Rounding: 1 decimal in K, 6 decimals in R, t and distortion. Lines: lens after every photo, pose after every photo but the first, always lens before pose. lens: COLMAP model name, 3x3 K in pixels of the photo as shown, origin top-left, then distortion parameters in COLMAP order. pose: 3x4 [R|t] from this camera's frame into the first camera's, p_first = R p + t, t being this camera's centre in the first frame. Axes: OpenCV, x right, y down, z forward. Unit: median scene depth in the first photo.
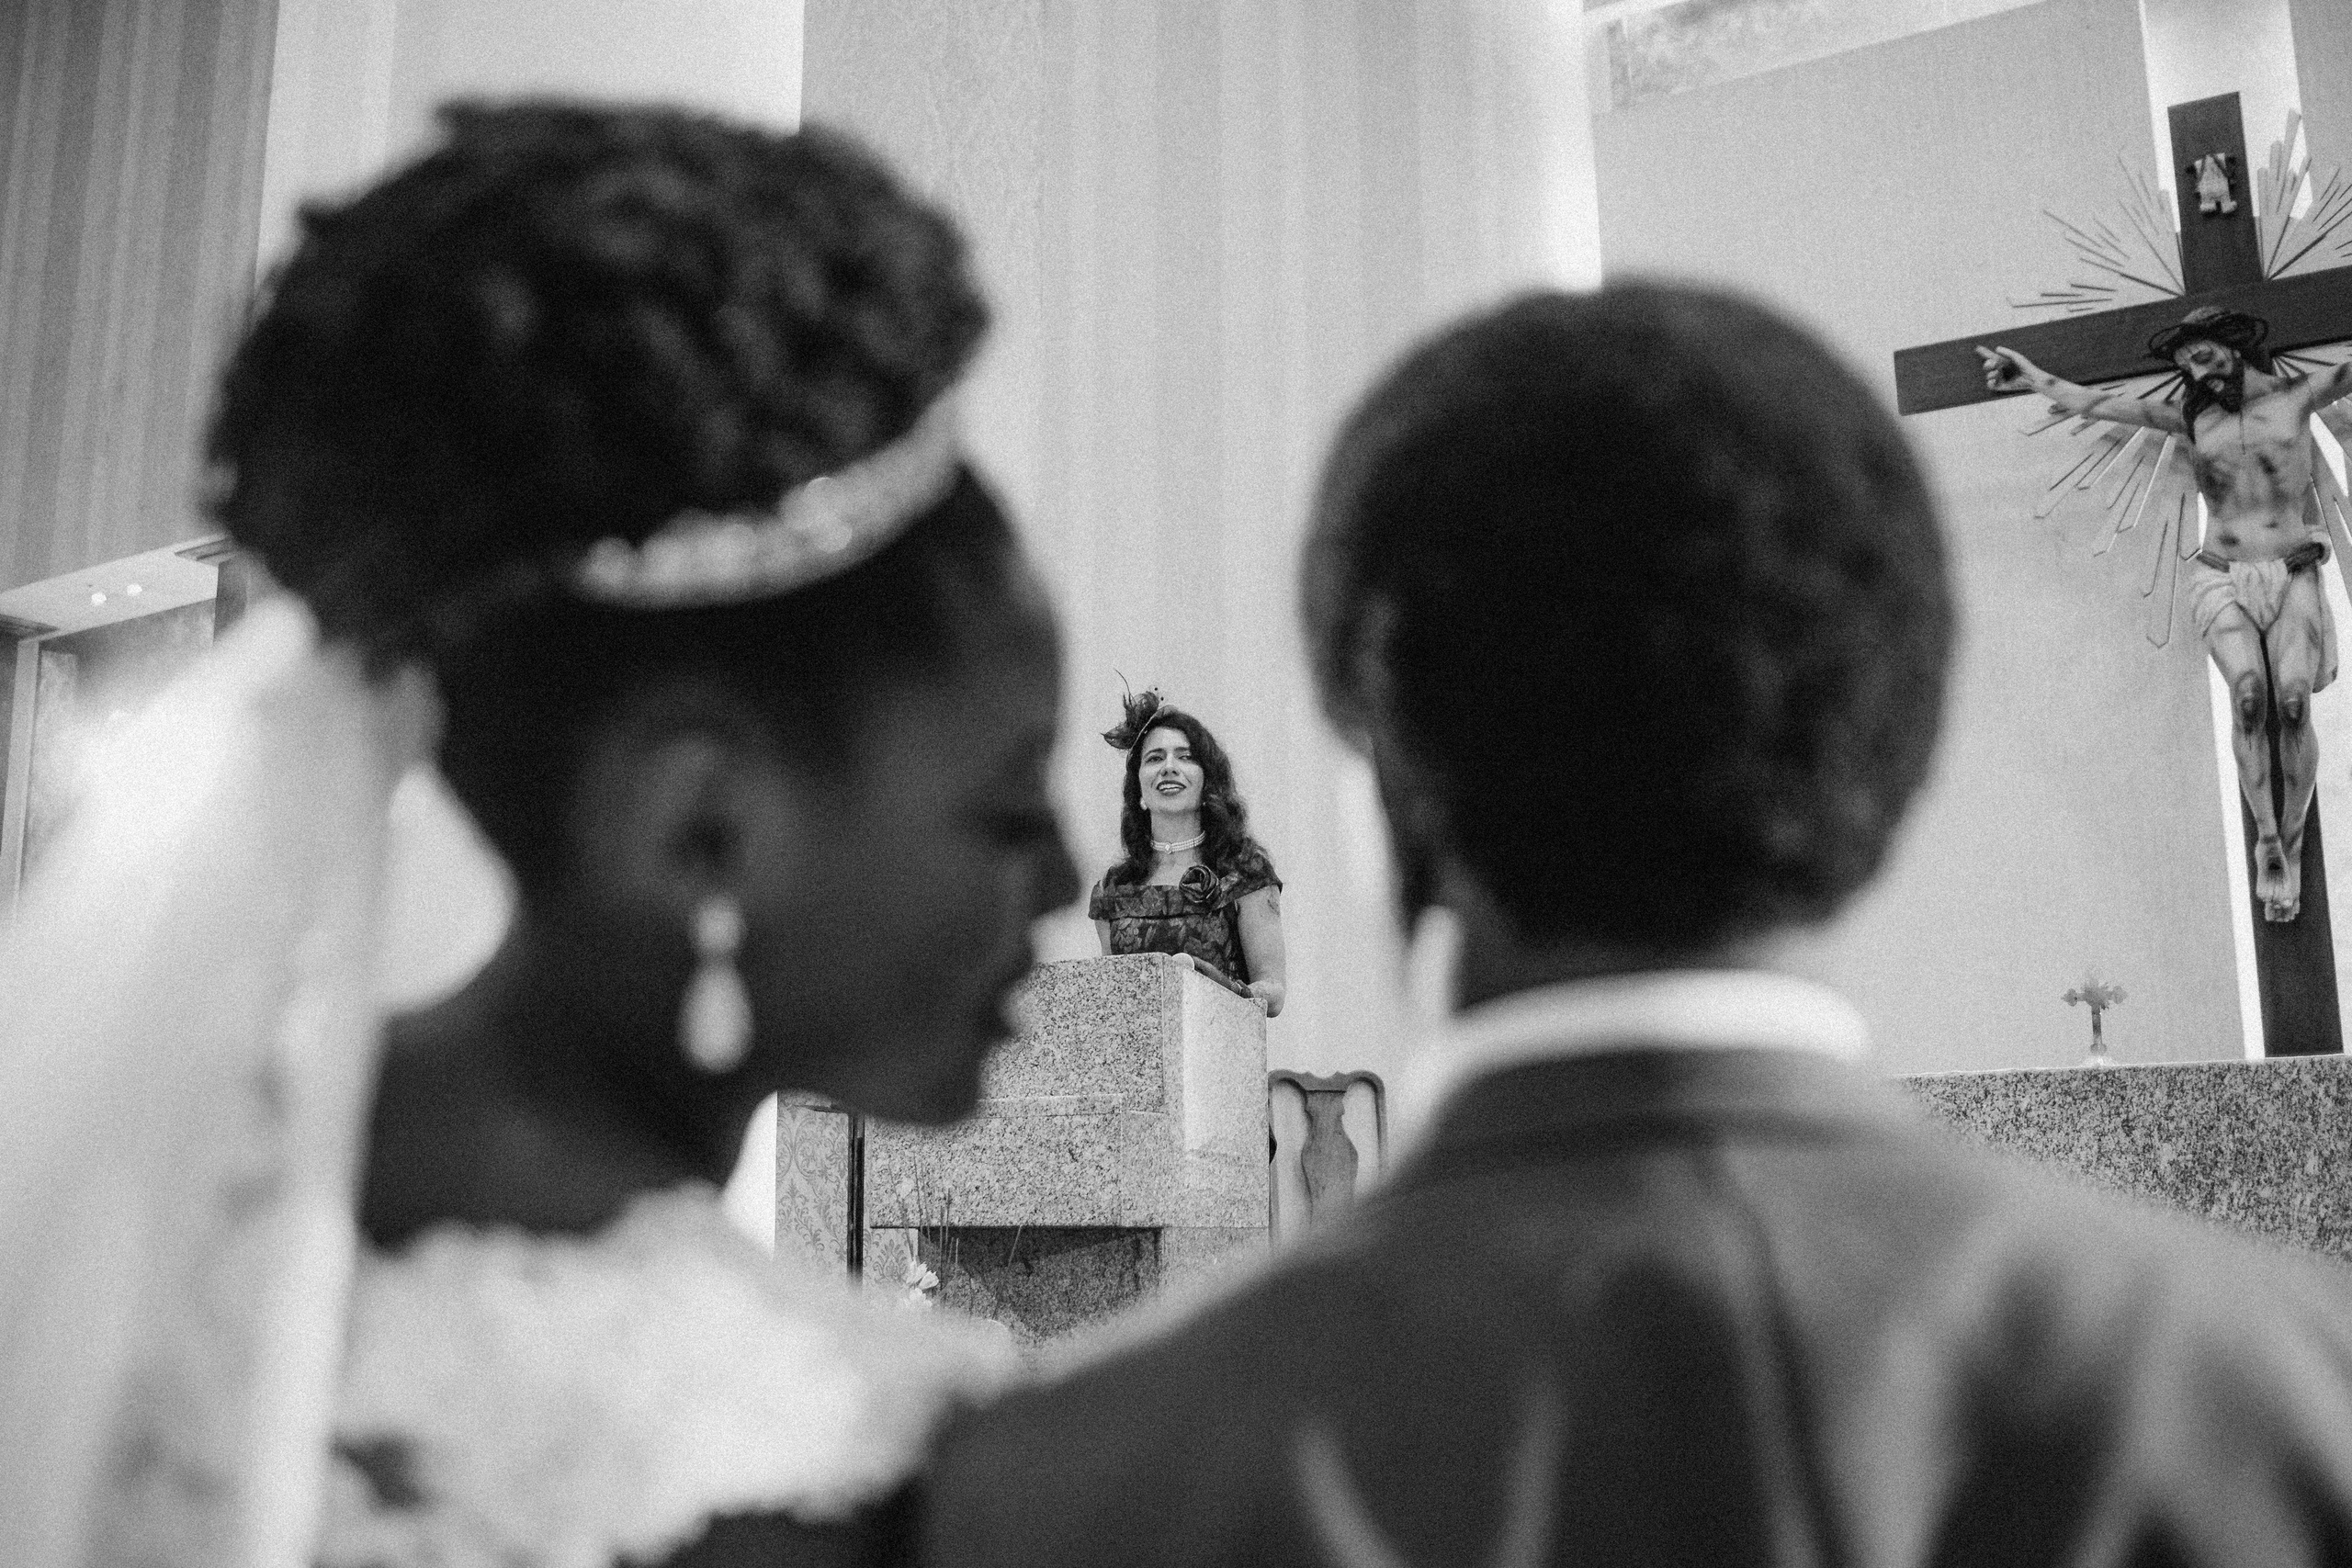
lens RADIAL K [[2303.9, 0, 1286.1], [0, 2303.9, 741.1], [0, 0, 1]] dist [-0.031375, 0.000000]
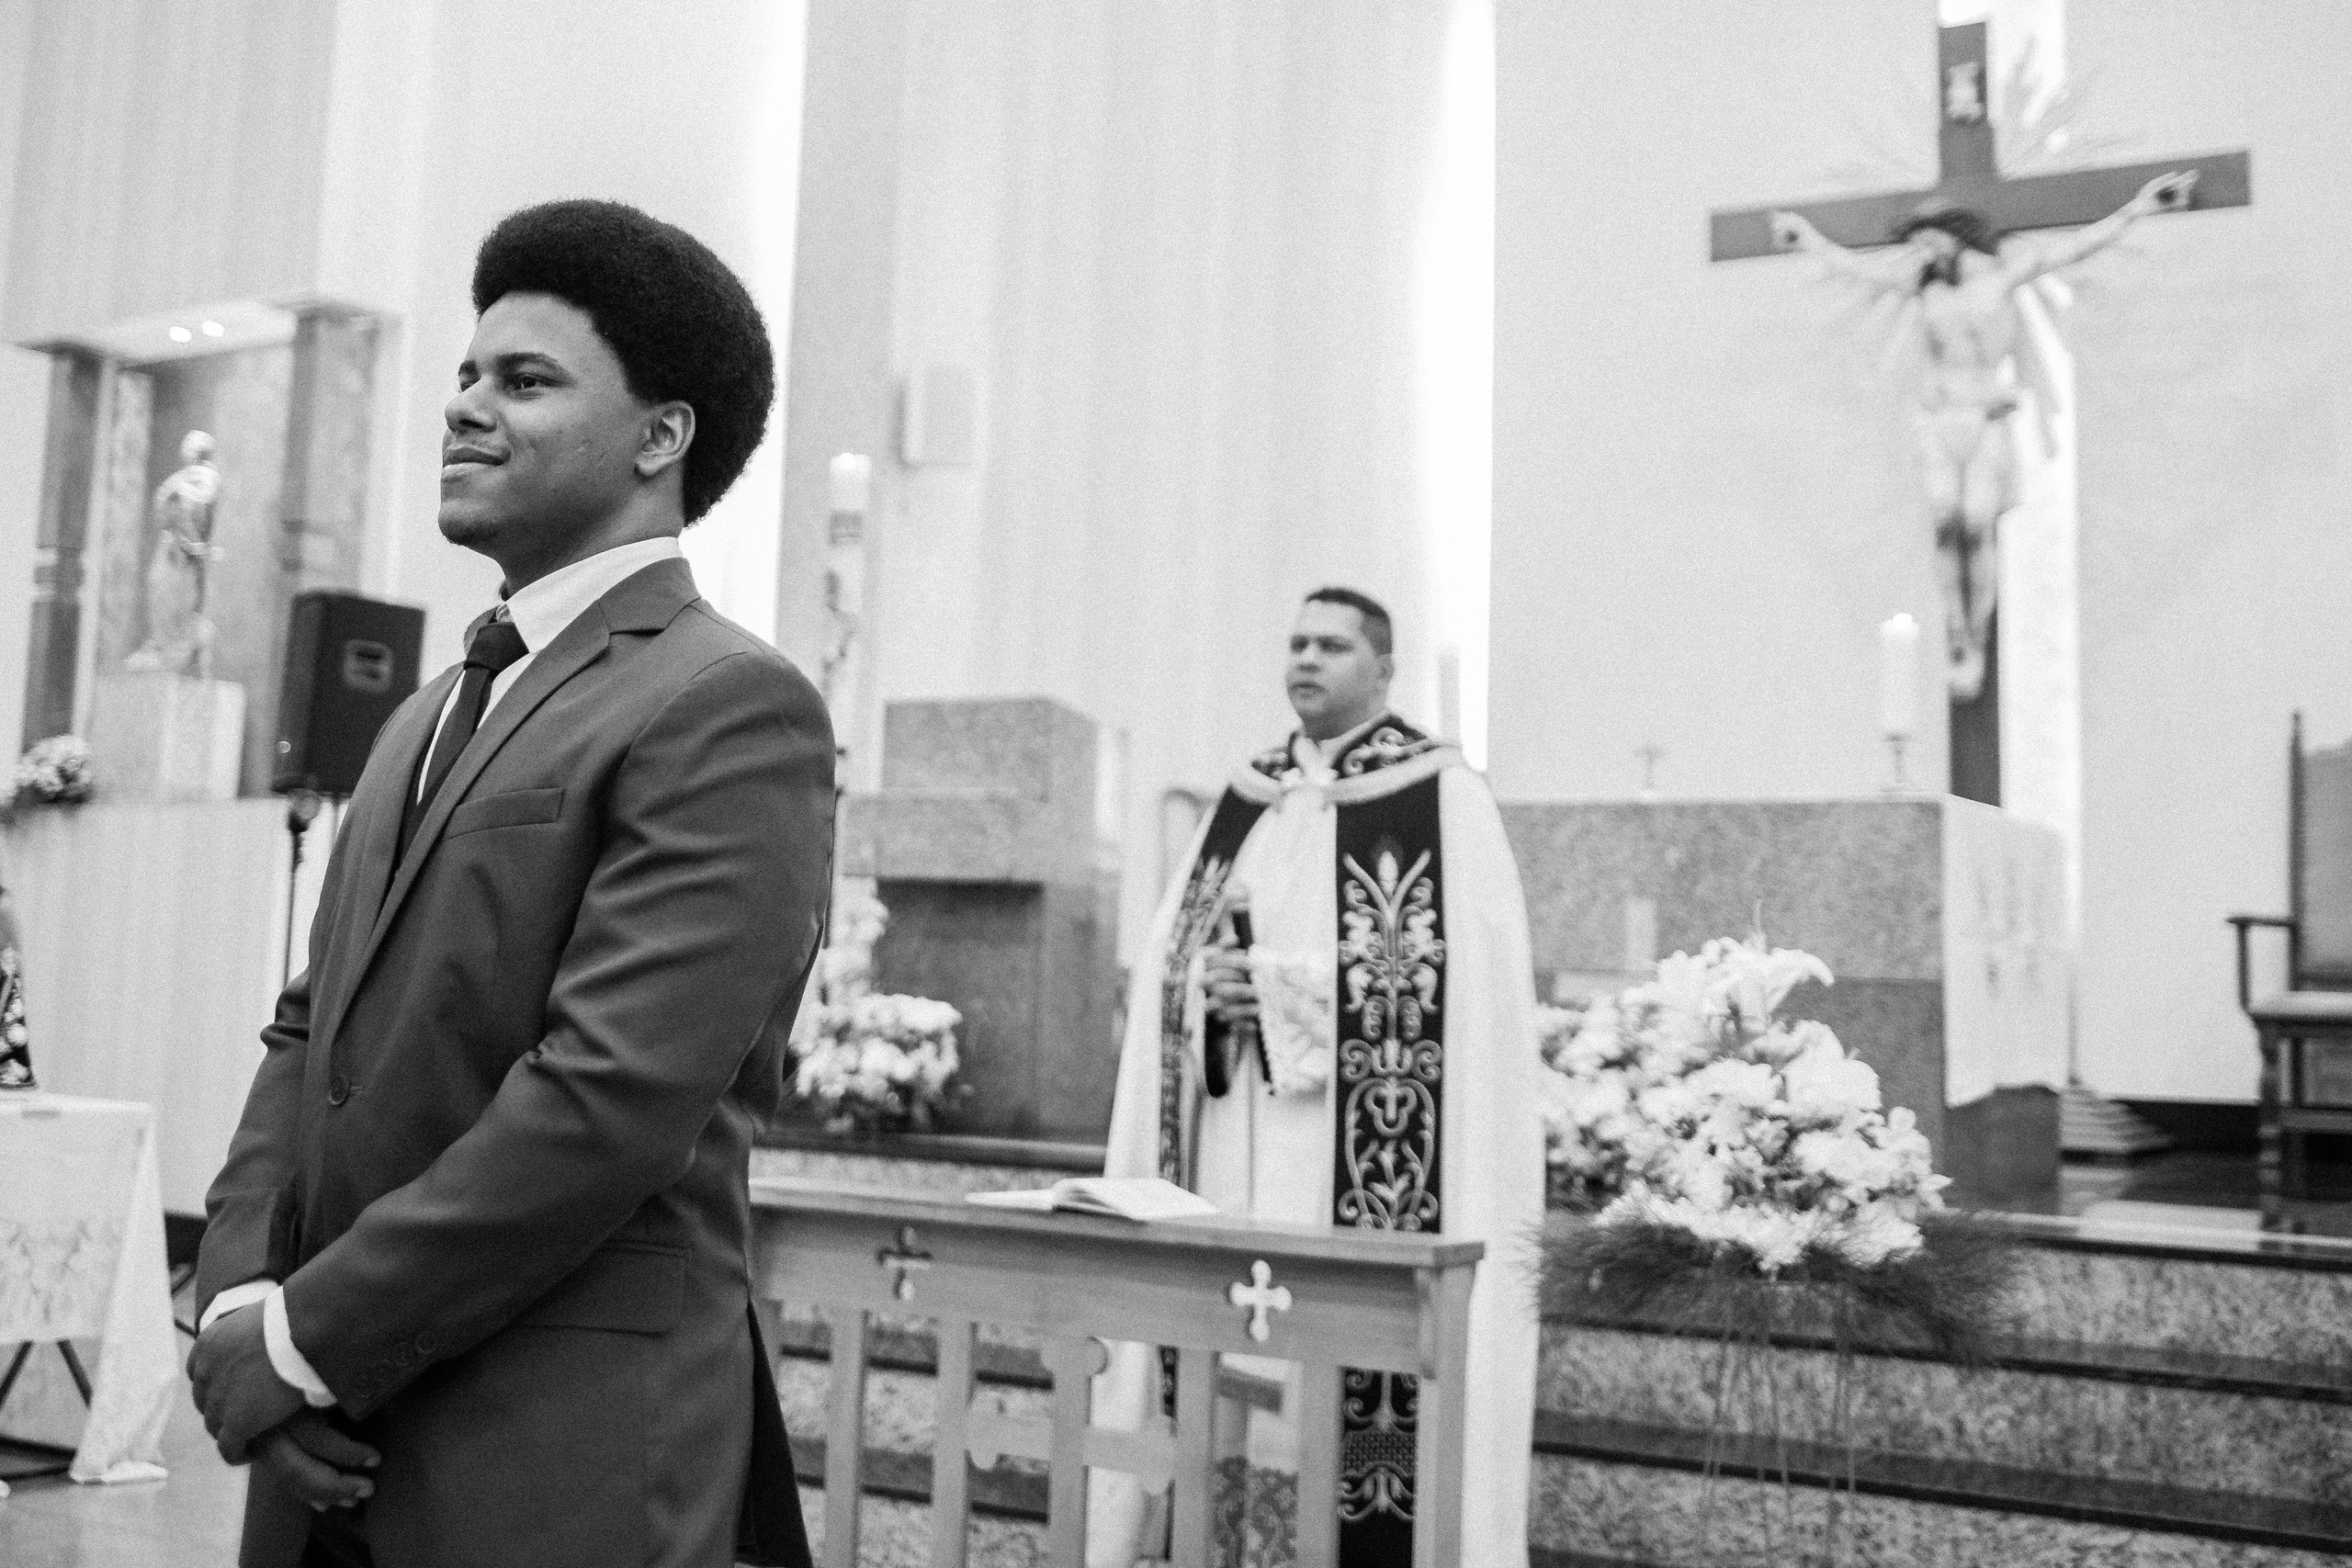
lens RADIAL K [[2711.8, 0, 1277.5], [0, 2711.8, 556.7], [0, 0, 1]] dist [-0.023625, 0.000000]
pose [[0.999048, 0.040019, -0.017339, 0.081255], [-0.039000, 0.997693, 0.055565, -0.066607], [0.019523, -0.054836, 0.998304, -0.485609]]
